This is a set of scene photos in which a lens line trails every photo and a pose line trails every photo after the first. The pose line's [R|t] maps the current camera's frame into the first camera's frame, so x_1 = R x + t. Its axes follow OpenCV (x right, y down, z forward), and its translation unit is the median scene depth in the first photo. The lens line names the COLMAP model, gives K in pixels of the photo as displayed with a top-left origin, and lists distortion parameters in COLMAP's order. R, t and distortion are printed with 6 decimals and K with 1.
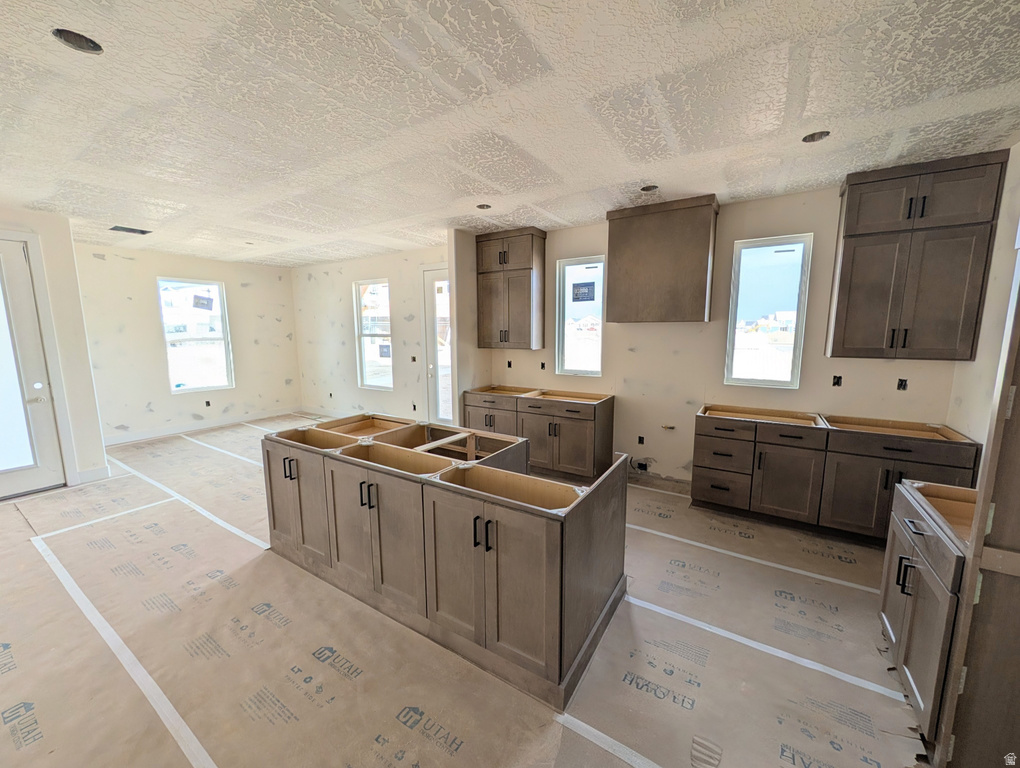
lens RADIAL K [[395.4, 0, 509.8], [0, 395.4, 384.7], [0, 0, 1]] dist [0.004772, -0.000395]
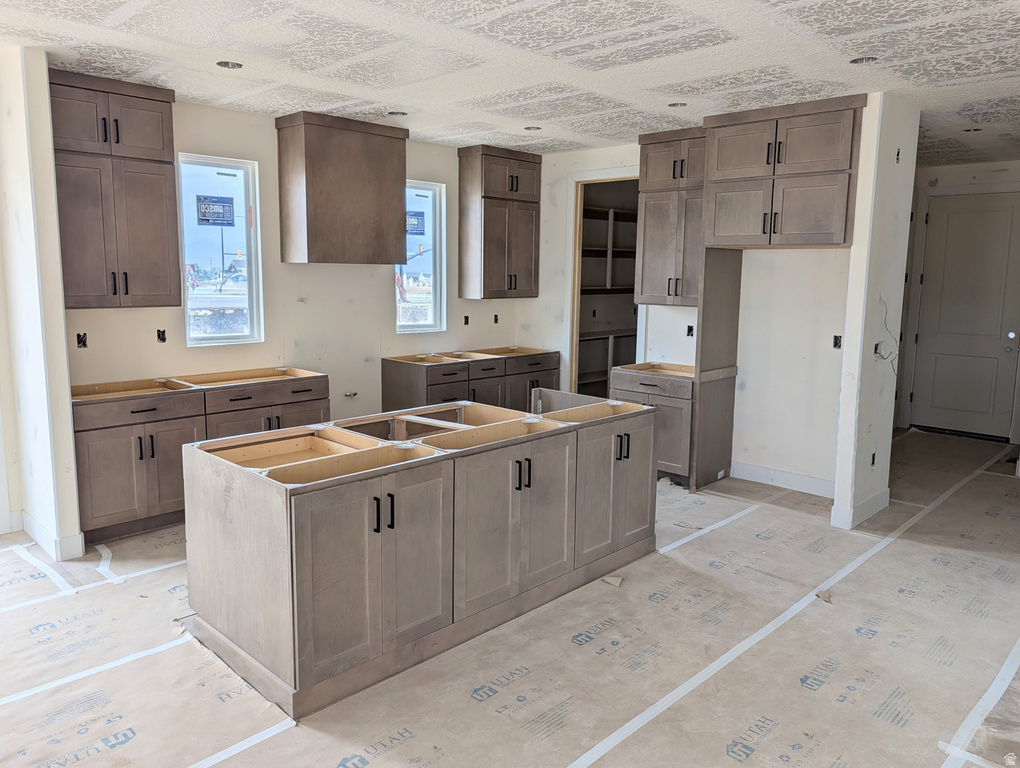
lens RADIAL K [[744.1, 0, 510.8], [0, 744.1, 381.9], [0, 0, 1]] dist [-0.002470, -0.002243]
pose [[0.199461, -0.139245, 0.969962, -1.082227], [0.121782, 0.985701, 0.116461, -0.058982], [-0.972309, 0.094894, 0.213567, 0.390803]]
